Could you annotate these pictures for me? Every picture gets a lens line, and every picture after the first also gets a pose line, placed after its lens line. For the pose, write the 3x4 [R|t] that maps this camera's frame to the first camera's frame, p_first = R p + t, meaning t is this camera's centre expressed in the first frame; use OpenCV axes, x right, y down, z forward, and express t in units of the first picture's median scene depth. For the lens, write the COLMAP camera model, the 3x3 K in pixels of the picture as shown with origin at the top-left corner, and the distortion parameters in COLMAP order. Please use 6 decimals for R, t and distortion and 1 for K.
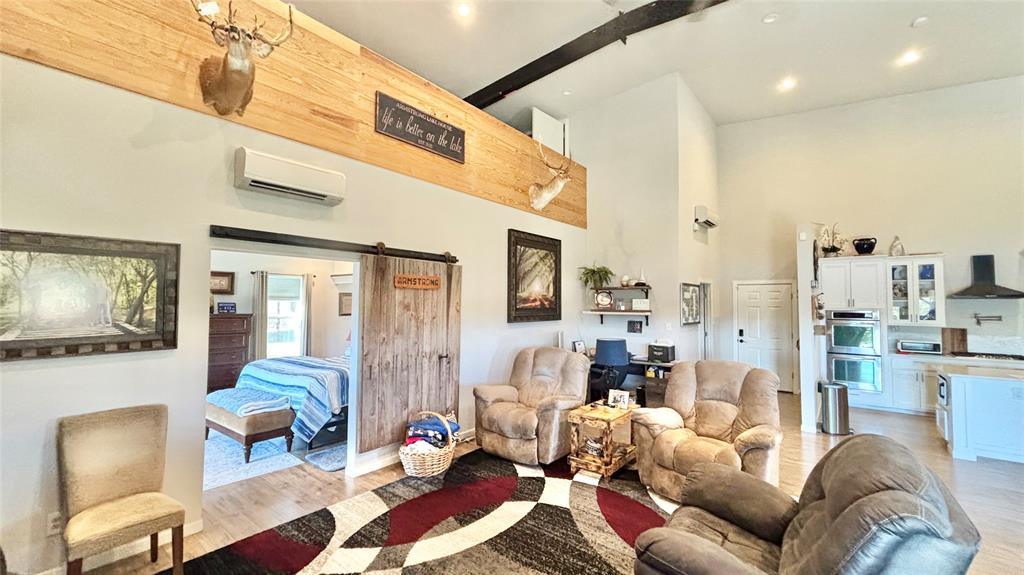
lens RADIAL K [[408.6, 0, 503.0], [0, 408.6, 287.5], [0, 0, 1]] dist [0.004276, -0.001192]
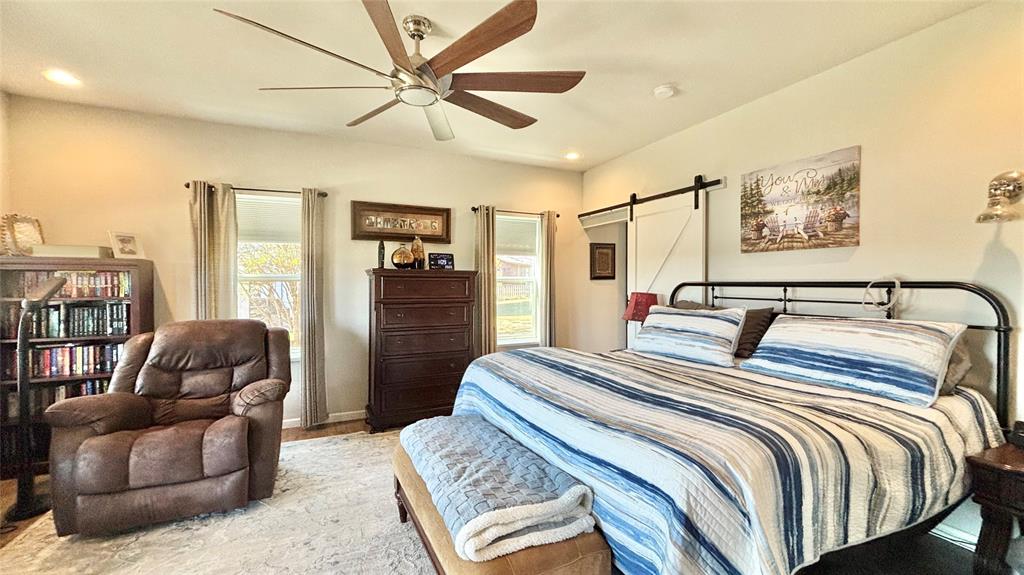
lens RADIAL K [[408.6, 0, 510.5], [0, 408.6, 288.2], [0, 0, 1]] dist [0.004276, -0.001192]
pose [[0.898610, 0.000655, -0.438748, -0.418836], [0.024020, 0.998426, 0.050686, 0.085084], [0.438090, -0.056085, 0.897180, 0.662891]]
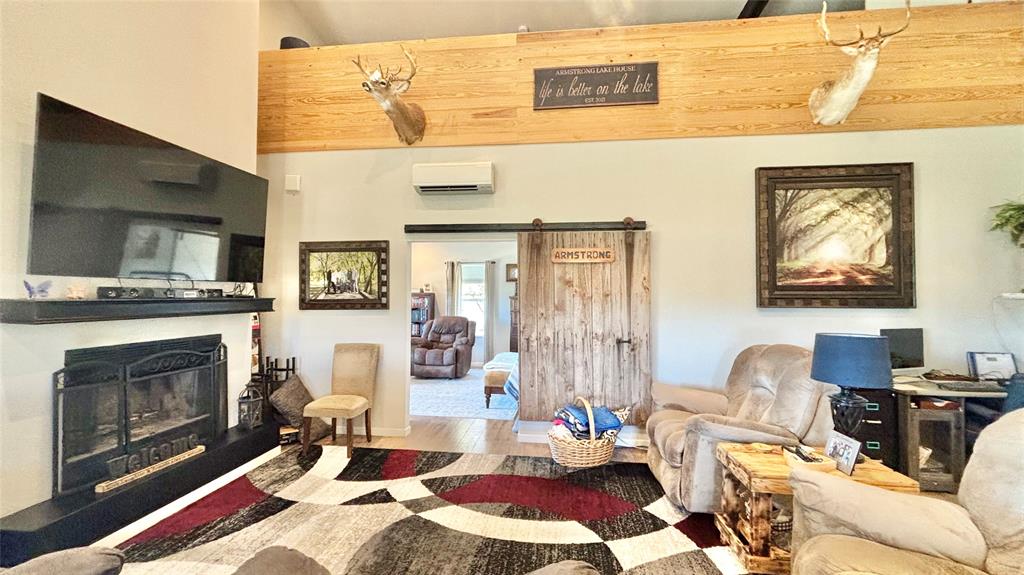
lens RADIAL K [[408.6, 0, 515.4], [0, 408.6, 286.9], [0, 0, 1]] dist [0.004276, -0.001192]
pose [[0.543017, -0.019906, -0.839486, 0.436558], [0.030881, 0.999516, -0.003725, 0.051281], [0.839154, -0.023901, 0.543369, 0.344422]]
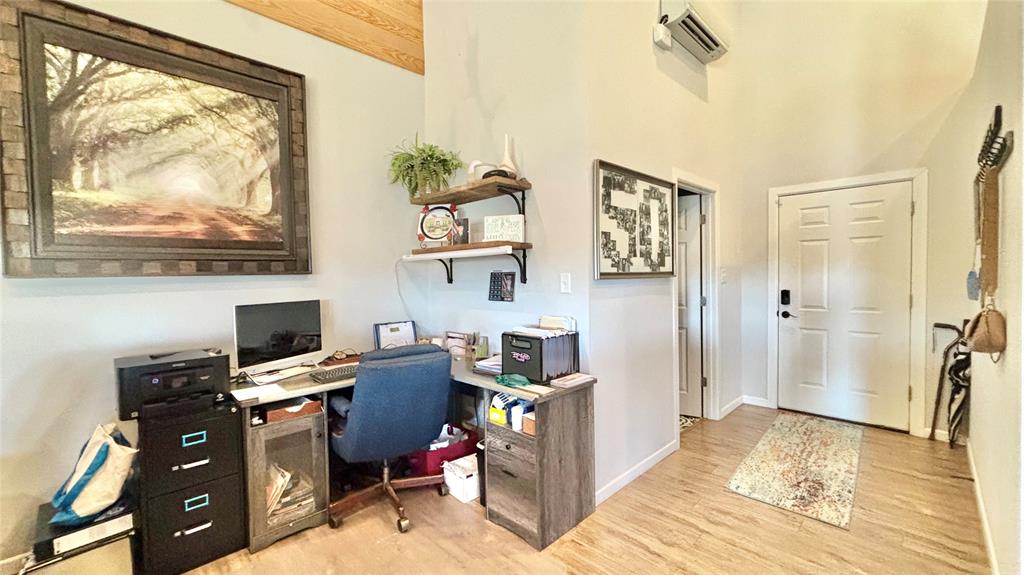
lens RADIAL K [[408.6, 0, 511.4], [0, 408.6, 283.7], [0, 0, 1]] dist [0.004276, -0.001192]
pose [[0.994429, -0.020214, -0.103451, 0.536703], [0.026662, 0.997762, 0.061327, 0.097833], [0.101979, -0.063744, 0.992742, 0.846929]]
